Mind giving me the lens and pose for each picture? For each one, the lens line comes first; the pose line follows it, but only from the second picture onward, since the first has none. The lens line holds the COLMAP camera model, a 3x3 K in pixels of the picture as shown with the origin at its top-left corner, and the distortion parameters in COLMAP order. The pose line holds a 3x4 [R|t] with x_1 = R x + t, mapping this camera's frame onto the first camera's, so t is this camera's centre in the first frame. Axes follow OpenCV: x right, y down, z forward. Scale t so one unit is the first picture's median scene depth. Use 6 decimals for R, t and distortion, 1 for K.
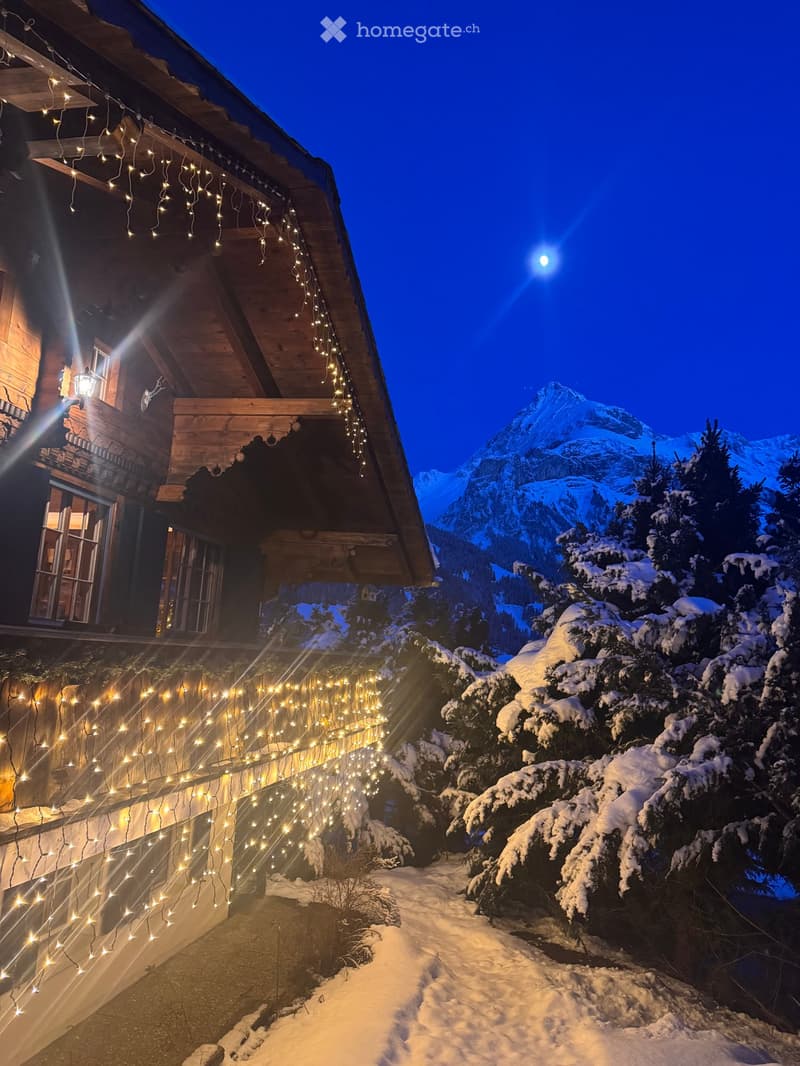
lens RADIAL K [[763.8, 0, 400.0], [0, 763.8, 533.0], [0, 0, 1]] dist [0.083495, -0.099297]
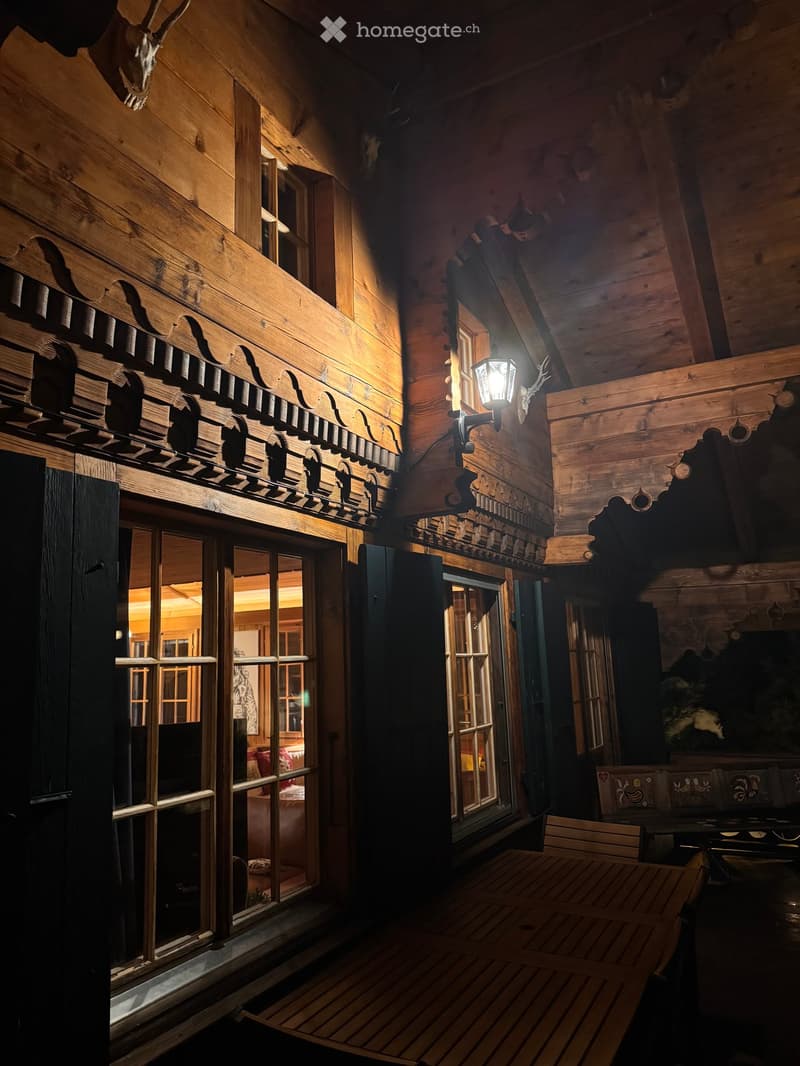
lens RADIAL K [[763.8, 0, 400.0], [0, 763.8, 533.0], [0, 0, 1]] dist [0.083495, -0.099297]
pose [[0.956261, -0.143915, -0.254663, -0.296308], [0.142665, 0.989493, -0.023472, -0.076355], [0.255365, -0.013886, 0.966745, 0.423672]]
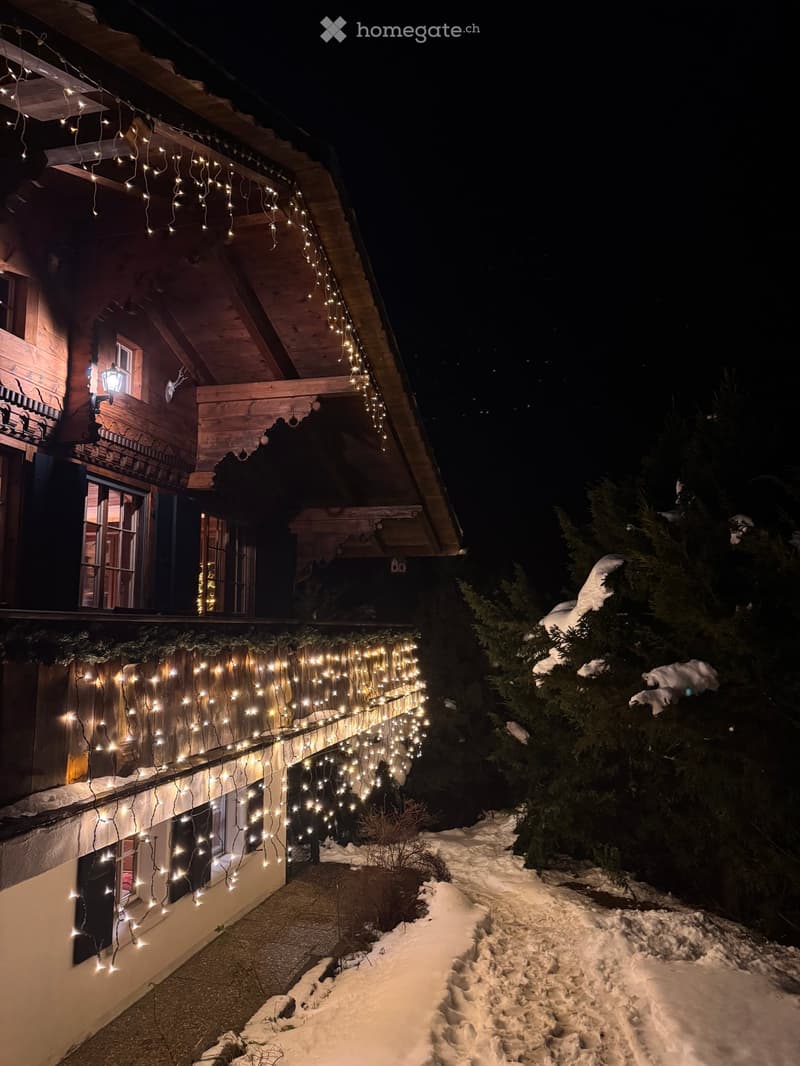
lens RADIAL K [[763.8, 0, 400.0], [0, 763.8, 533.0], [0, 0, 1]] dist [0.083495, -0.099297]
pose [[0.997025, -0.069867, -0.032556, -0.003639], [0.070953, 0.996917, 0.033498, 0.003692], [0.030115, -0.035709, 0.998908, -0.023581]]
